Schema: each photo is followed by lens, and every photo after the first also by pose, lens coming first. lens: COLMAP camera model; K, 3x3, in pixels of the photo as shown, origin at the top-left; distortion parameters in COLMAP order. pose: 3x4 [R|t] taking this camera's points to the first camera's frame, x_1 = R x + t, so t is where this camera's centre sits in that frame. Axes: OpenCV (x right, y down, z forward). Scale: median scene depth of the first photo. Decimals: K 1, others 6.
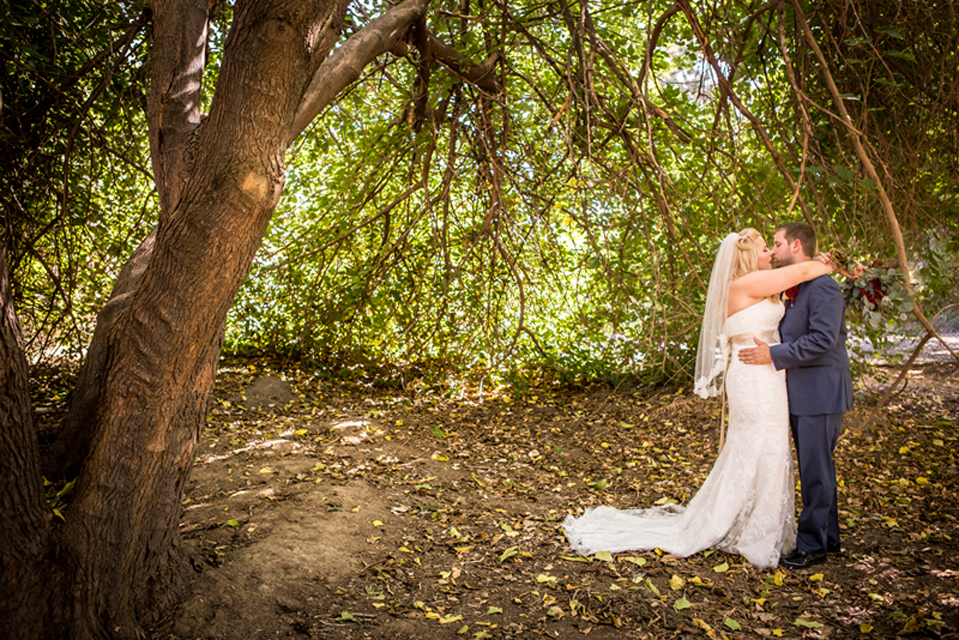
lens RADIAL K [[780.4, 0, 487.3], [0, 780.4, 309.7], [0, 0, 1]] dist [-0.047088, 0.054981]
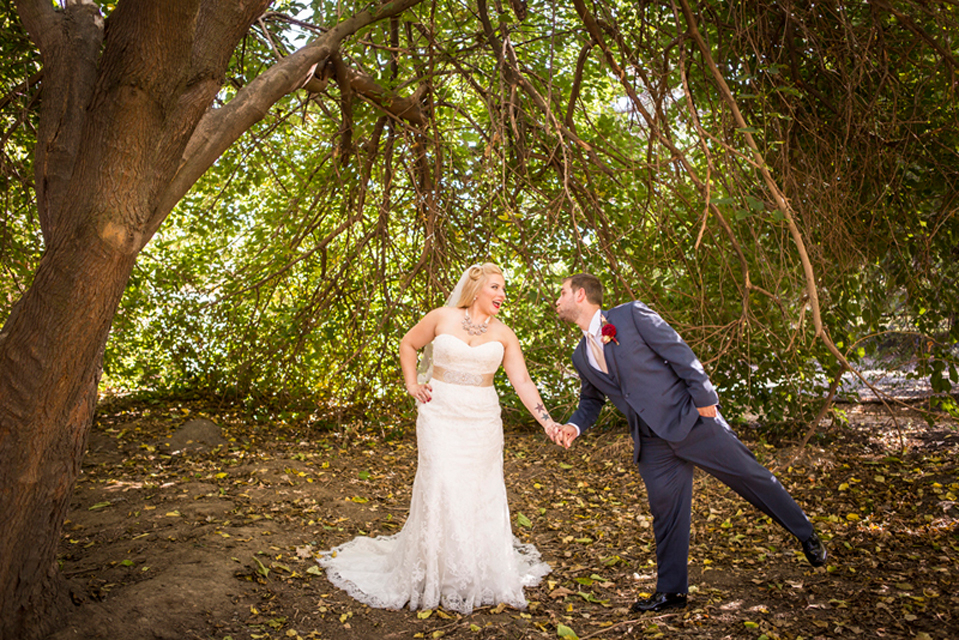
lens RADIAL K [[886.8, 0, 506.8], [0, 886.8, 303.0], [0, 0, 1]] dist [-0.013952, 0.000000]
pose [[0.999926, -0.011437, 0.004202, 0.113354], [0.011638, 0.998609, -0.051425, 0.003809], [-0.003609, 0.051470, 0.998668, -0.109759]]
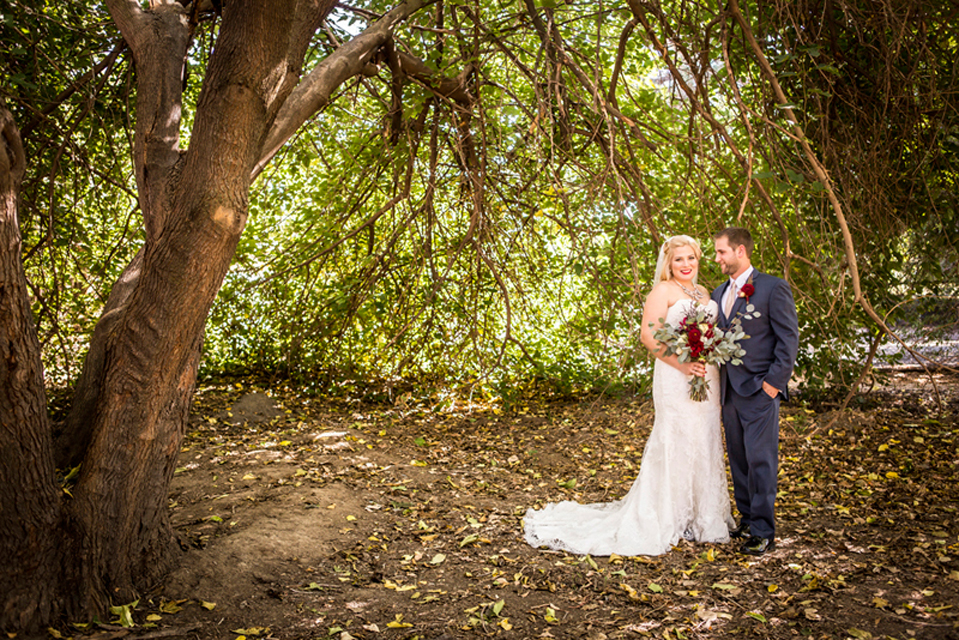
lens RADIAL K [[928.8, 0, 498.9], [0, 928.8, 307.5], [0, 0, 1]] dist [-0.009634, 0.000000]
pose [[0.999192, -0.026574, -0.030158, 0.081582], [0.025934, 0.999434, -0.021417, 0.012828], [0.030710, 0.020618, 0.999316, -0.208793]]
